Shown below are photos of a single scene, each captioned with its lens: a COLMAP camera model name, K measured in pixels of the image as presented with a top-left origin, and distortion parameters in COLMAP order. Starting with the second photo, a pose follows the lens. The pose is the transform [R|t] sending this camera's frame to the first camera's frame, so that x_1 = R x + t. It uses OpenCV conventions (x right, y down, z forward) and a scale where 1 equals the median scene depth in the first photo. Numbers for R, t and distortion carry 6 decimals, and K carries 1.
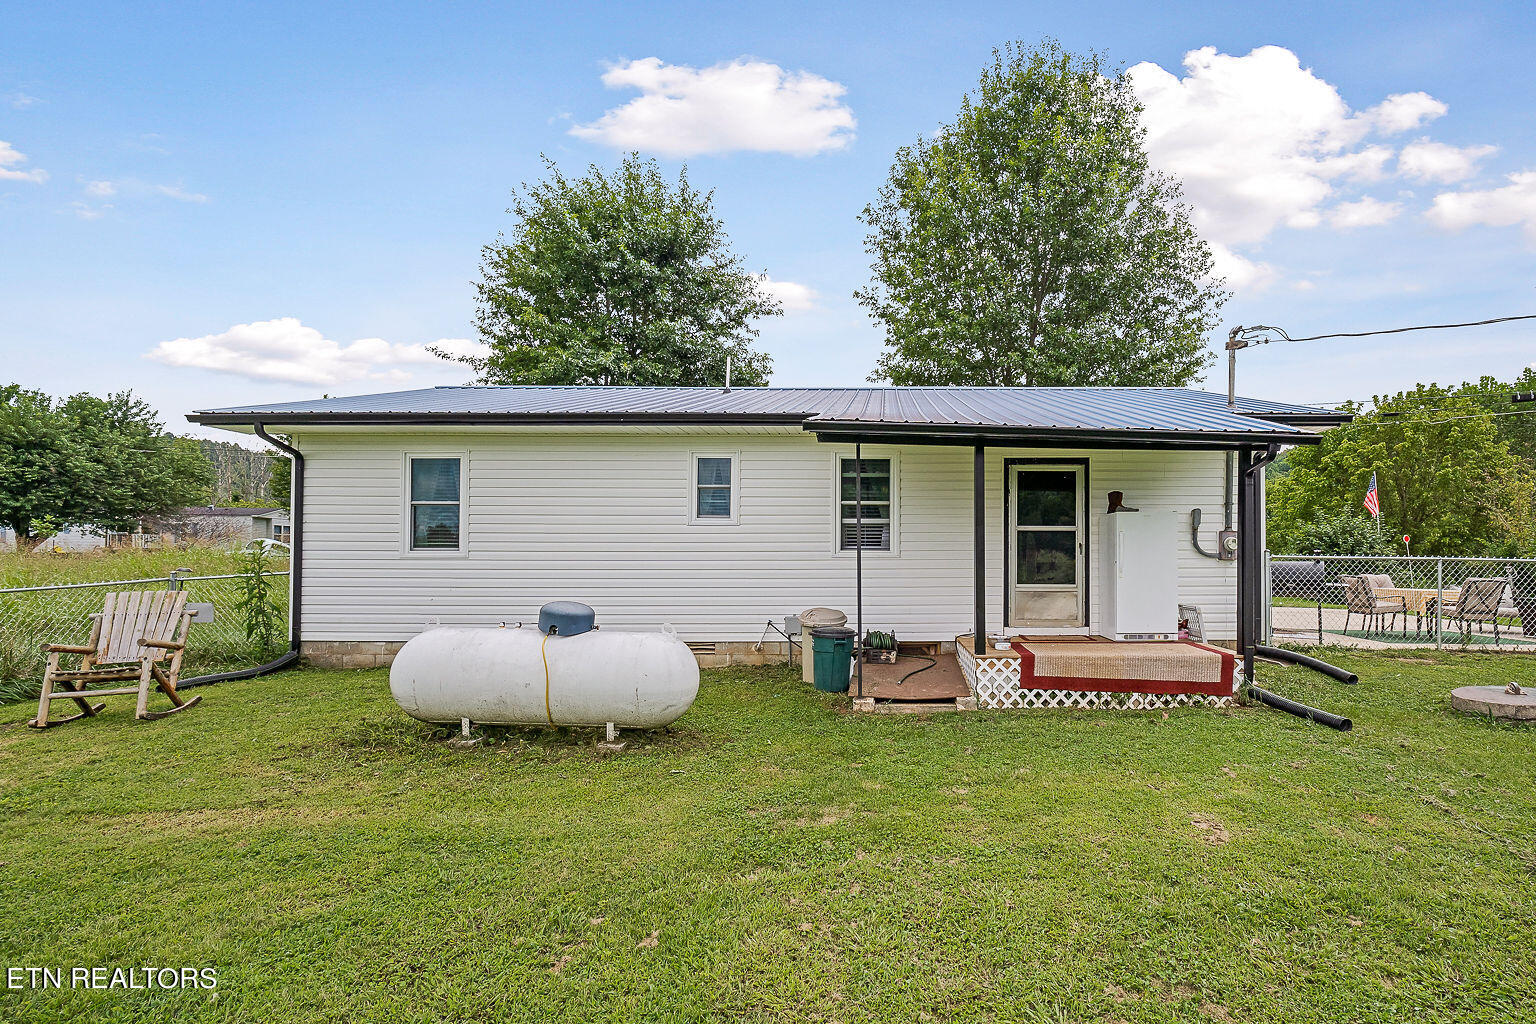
lens RADIAL K [[707.0, 0, 762.3], [0, 707.0, 515.0], [0, 0, 1]] dist [-0.002287, -0.000231]
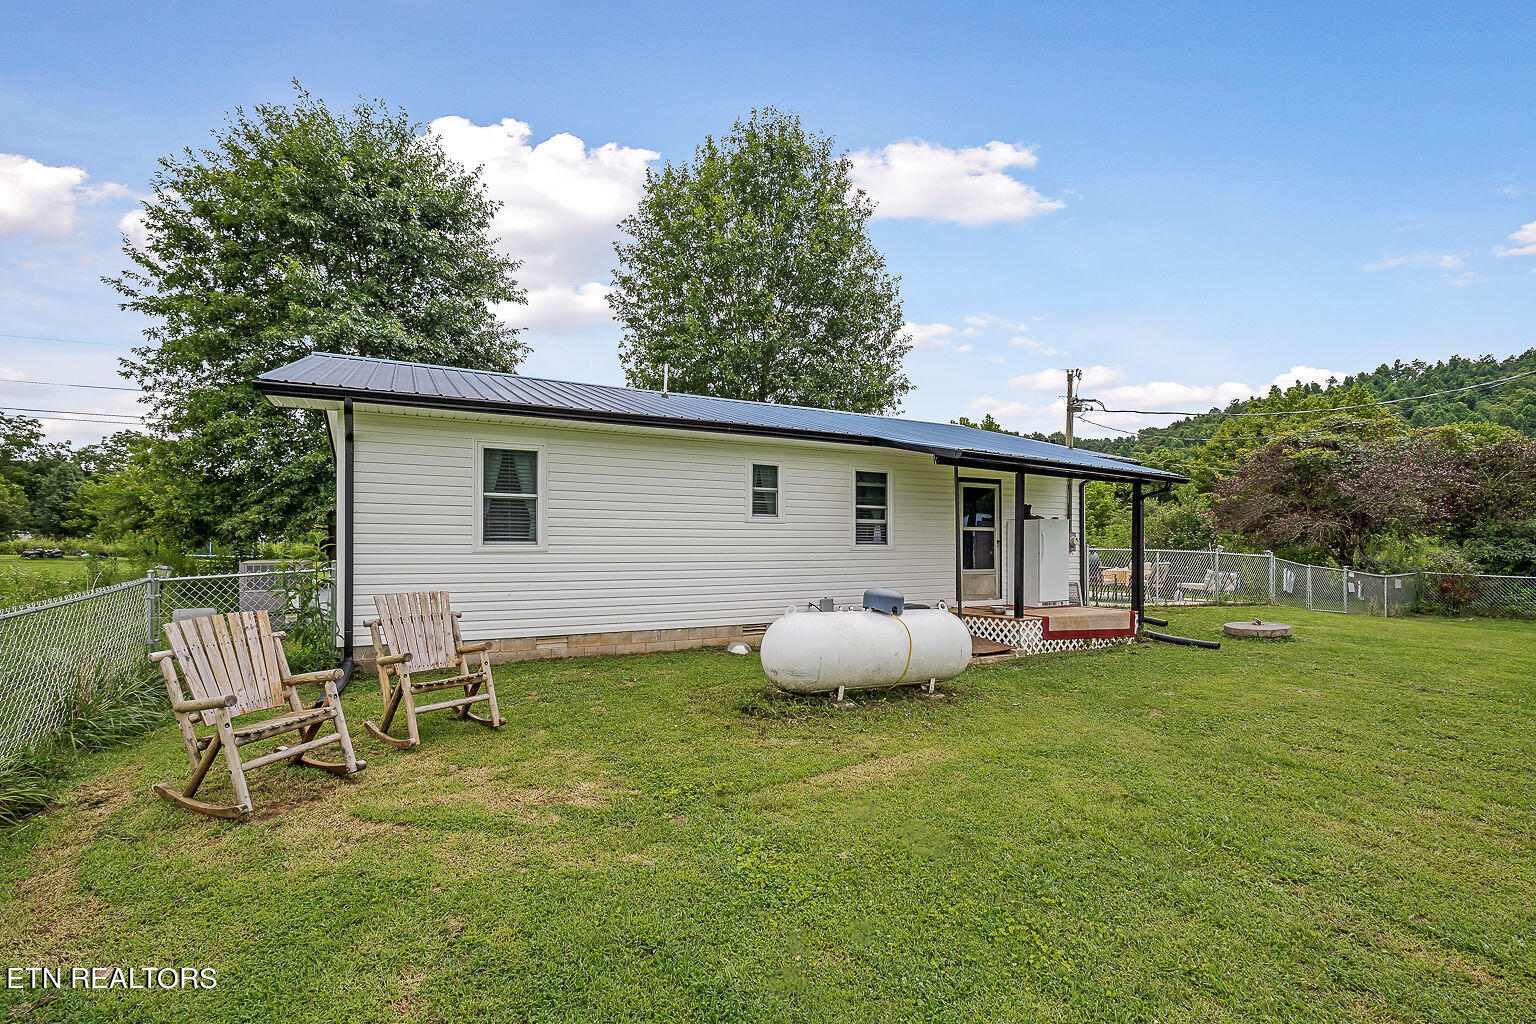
lens RADIAL K [[669.5, 0, 767.6], [0, 669.5, 513.9], [0, 0, 1]] dist [0.003666, 0.000221]
pose [[0.889649, 0.022476, 0.456092, -0.571576], [-0.026803, 0.999636, 0.003021, -0.003551], [-0.455858, -0.014912, 0.889927, 0.020892]]
